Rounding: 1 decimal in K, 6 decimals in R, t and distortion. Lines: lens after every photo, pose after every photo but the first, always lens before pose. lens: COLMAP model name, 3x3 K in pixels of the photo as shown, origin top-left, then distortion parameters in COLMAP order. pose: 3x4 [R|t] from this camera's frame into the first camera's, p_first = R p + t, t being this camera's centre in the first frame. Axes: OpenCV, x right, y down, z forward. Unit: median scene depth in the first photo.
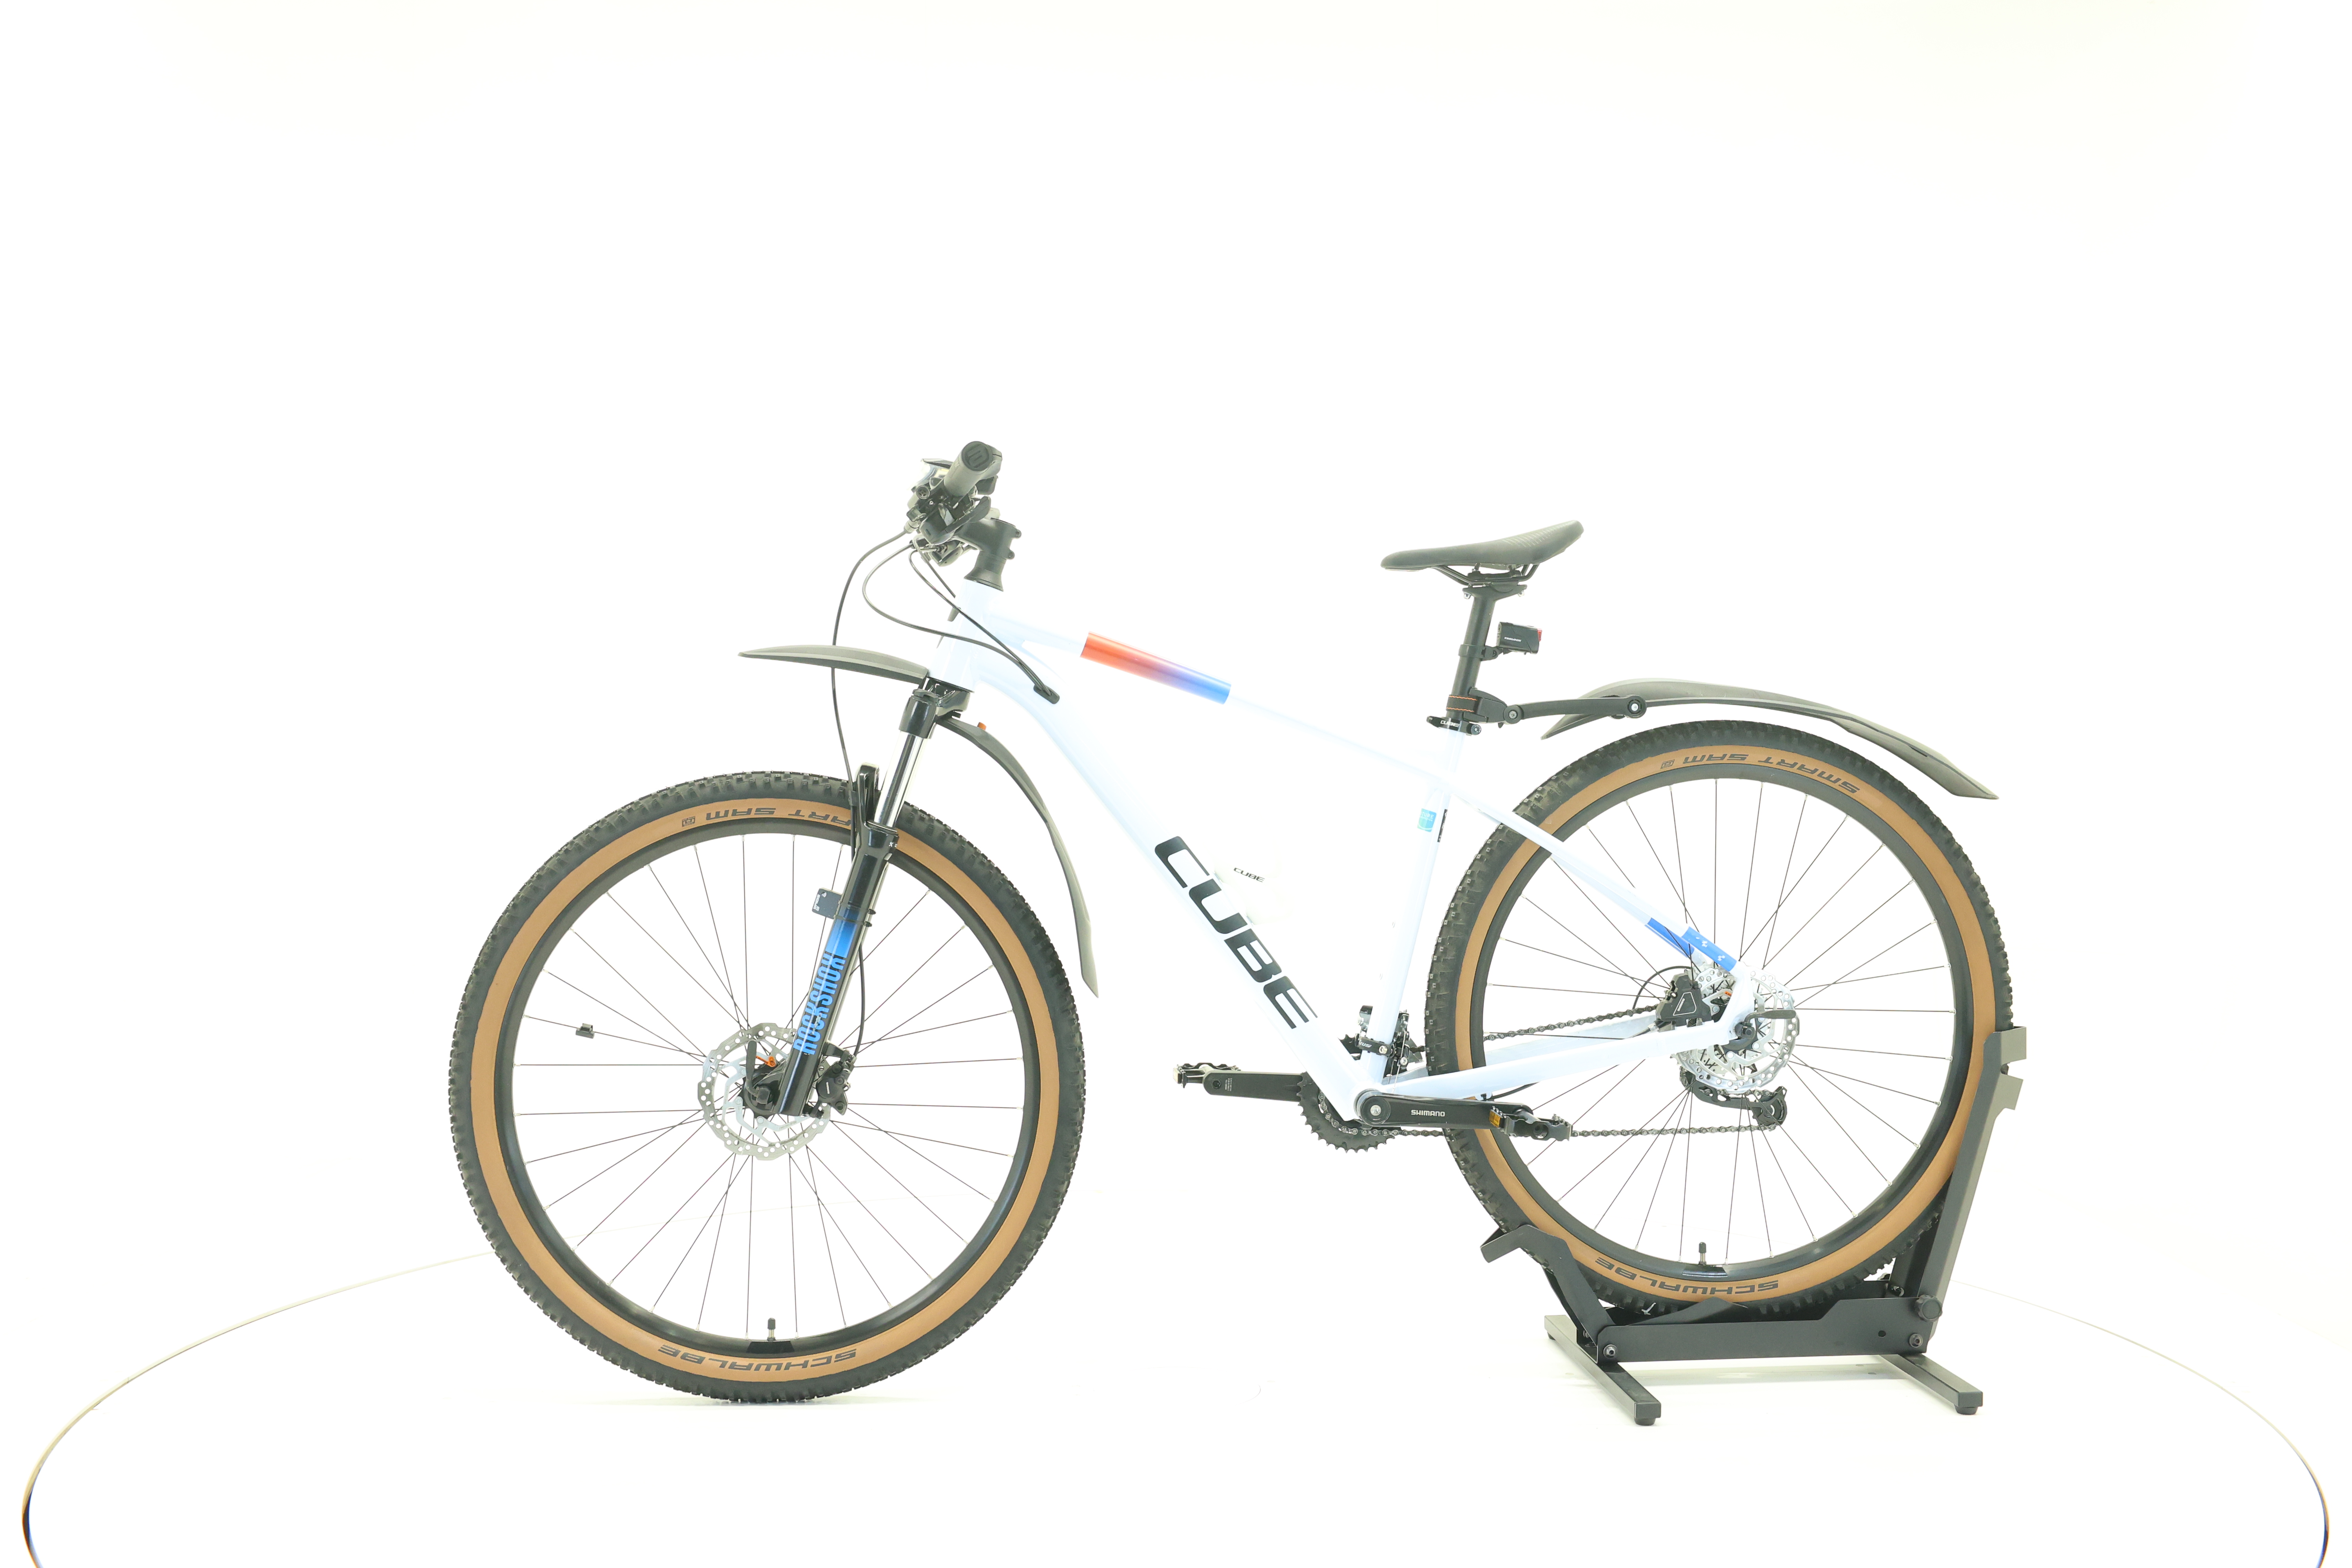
lens RADIAL K [[2488.7, 0, 1178.5], [0, 2488.7, 794.1], [0, 0, 1]] dist [0.002455, 0.000000]
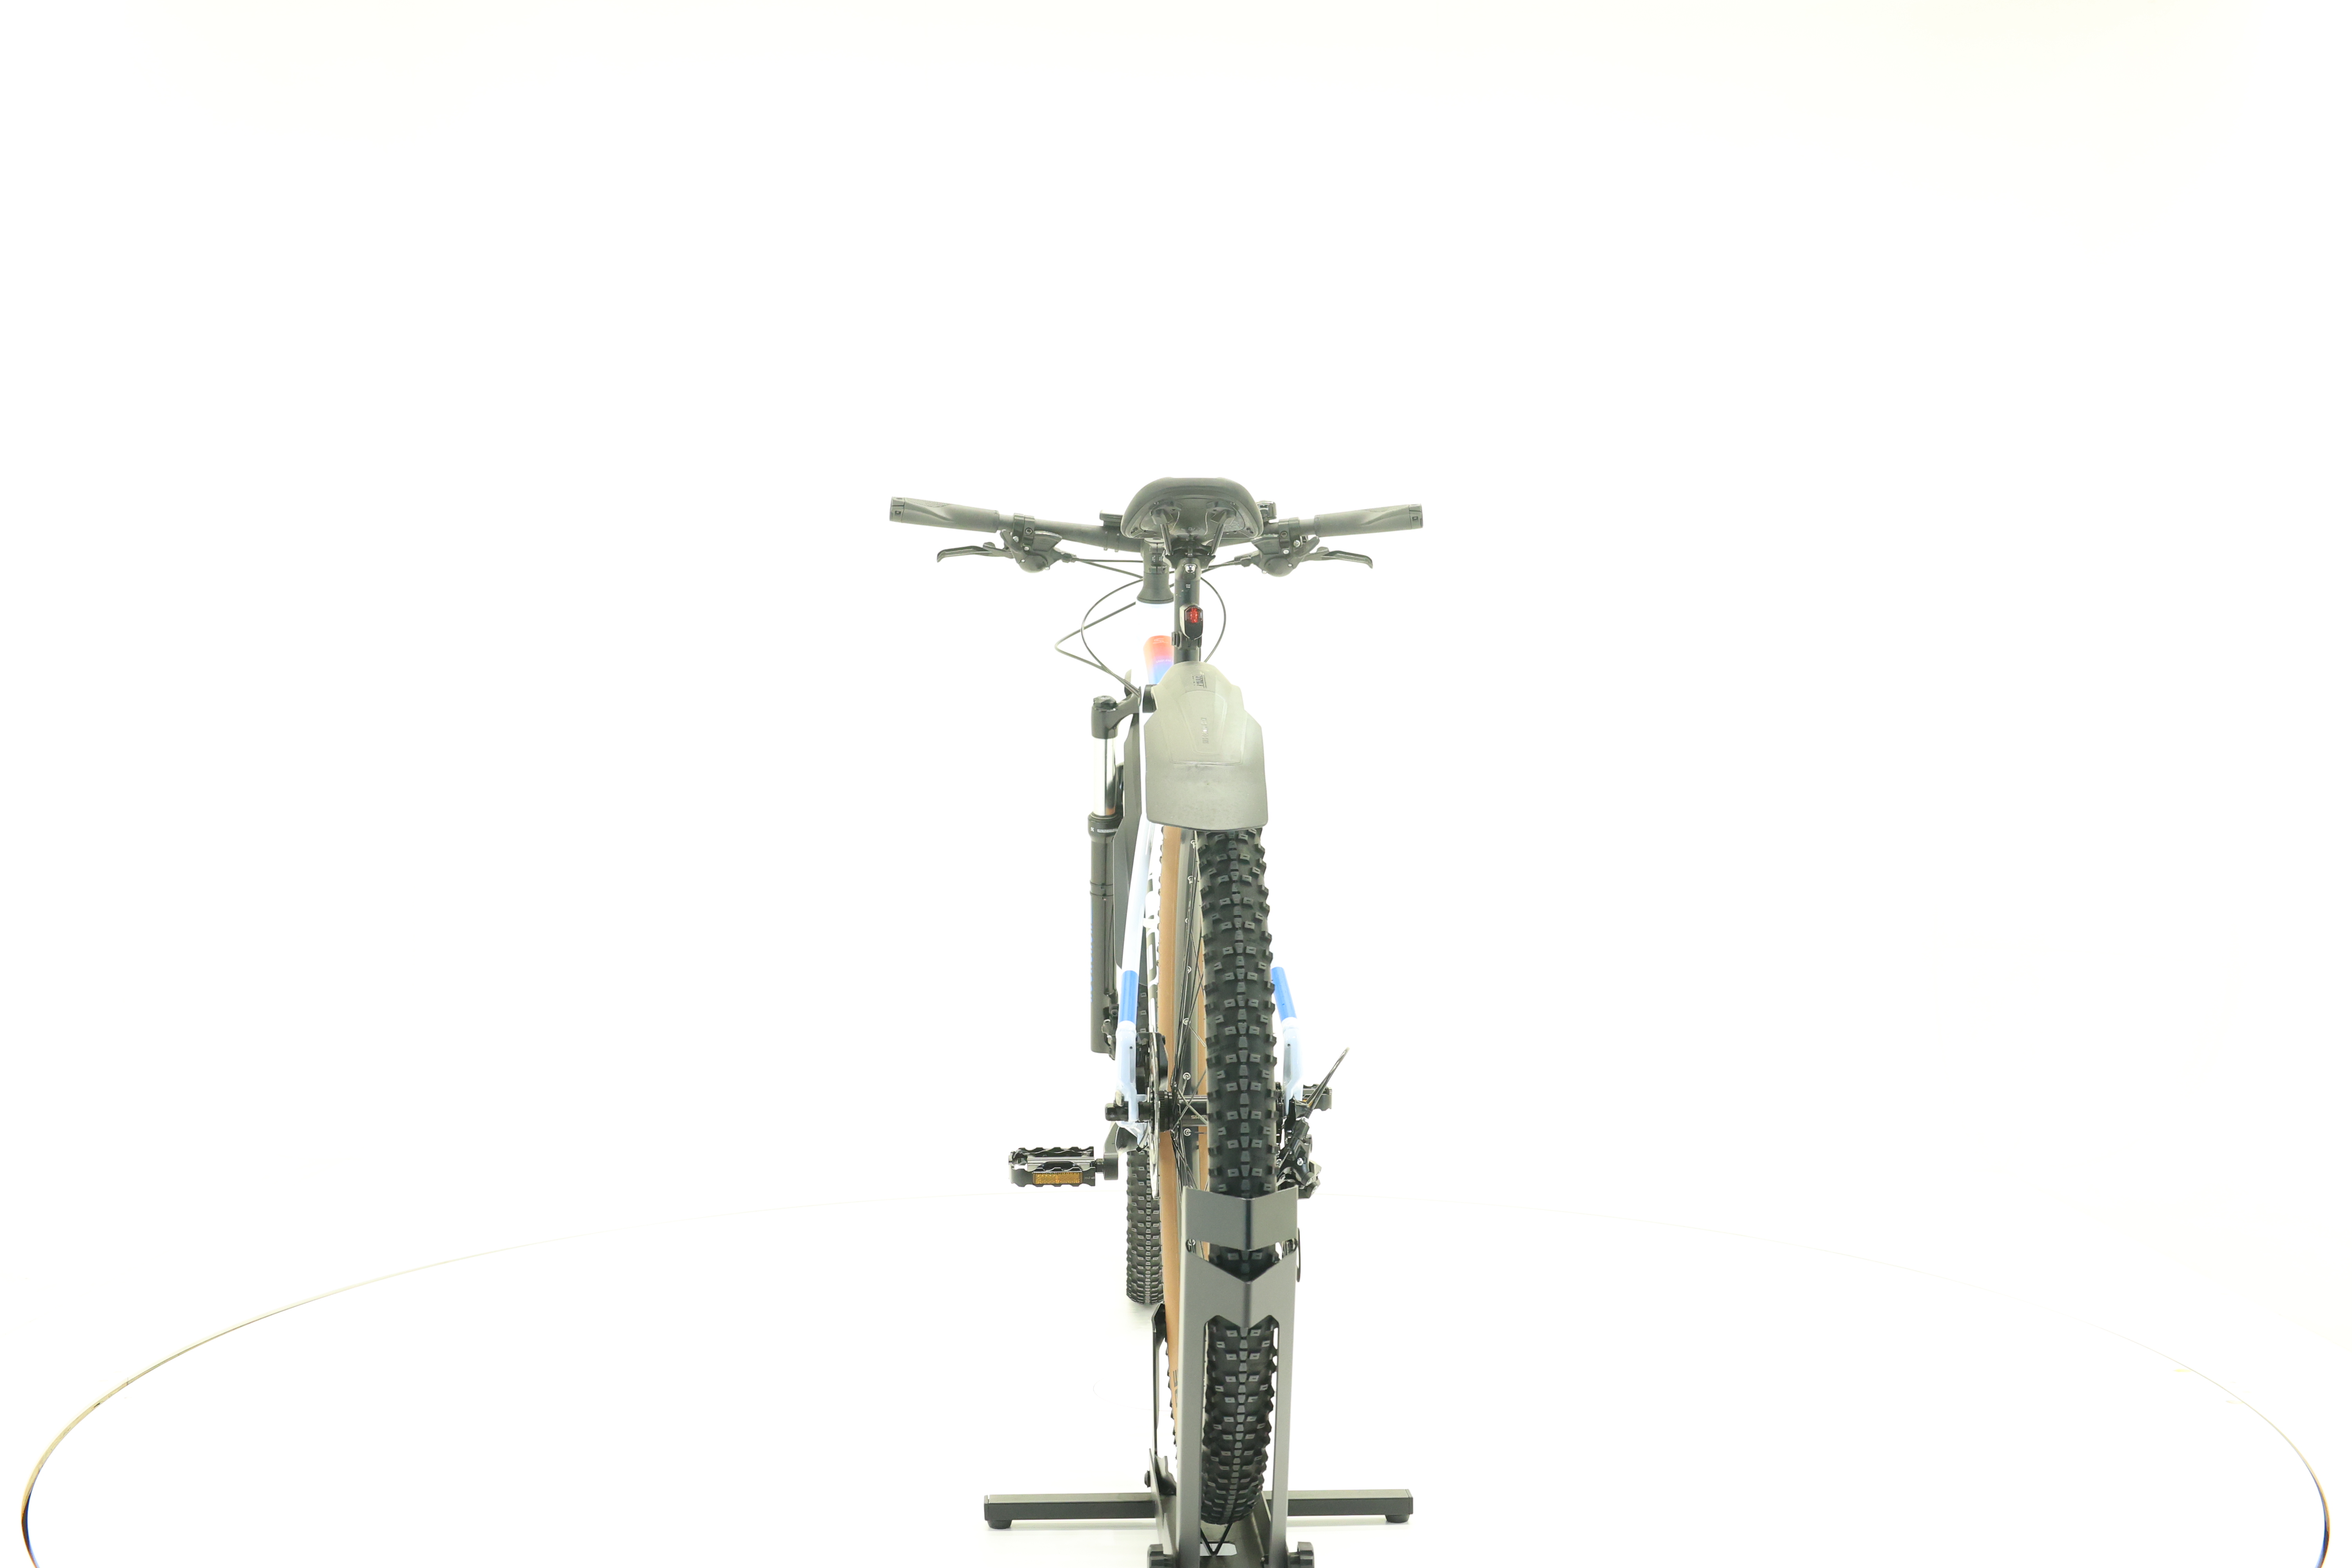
lens RADIAL K [[2488.7, 0, 1182.7], [0, 2488.7, 775.7], [0, 0, 1]] dist [0.002455, 0.000000]
pose [[-0.049749, 0.013875, -0.998665, 0.992972], [-0.019318, 0.999703, 0.014852, -0.021965], [0.998575, 0.020031, -0.049466, 1.045611]]
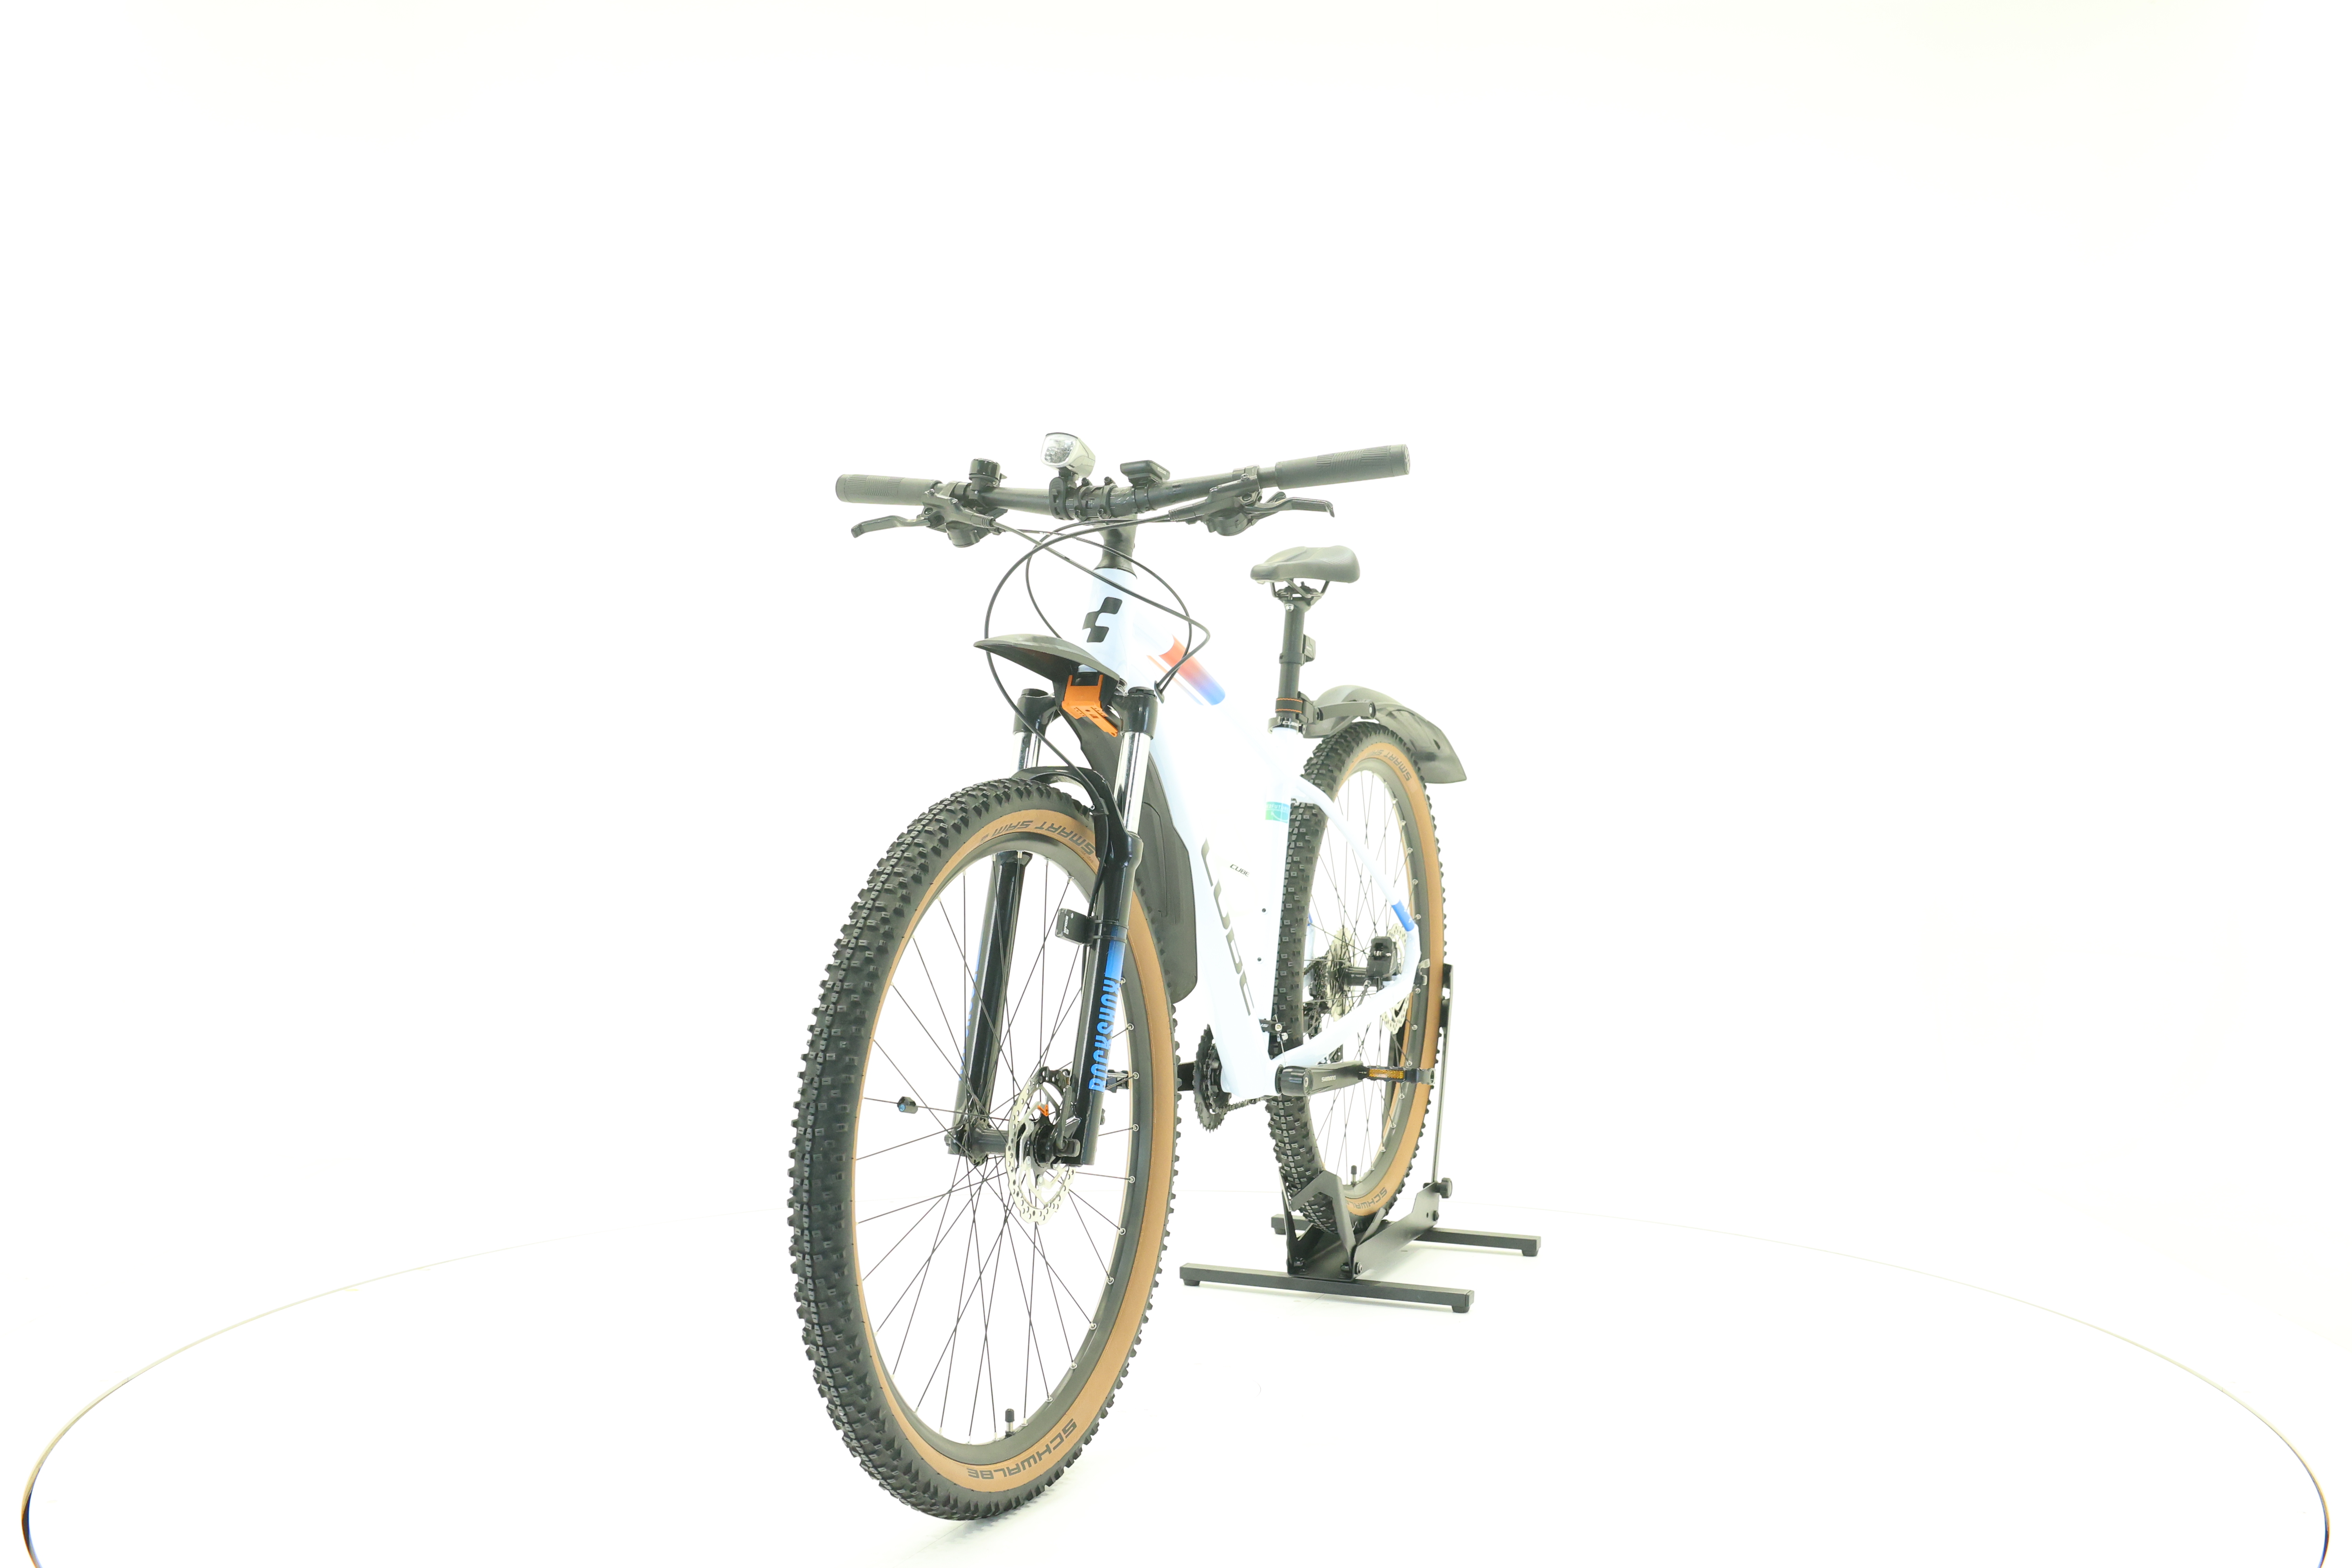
lens RADIAL K [[2488.7, 0, 1177.5], [0, 2488.7, 786.6], [0, 0, 1]] dist [0.002455, 0.000000]
pose [[0.474406, -0.020436, 0.880069, -0.874139], [0.012268, 0.999787, 0.016603, -0.019308], [-0.880221, 0.002920, 0.474555, 0.524540]]
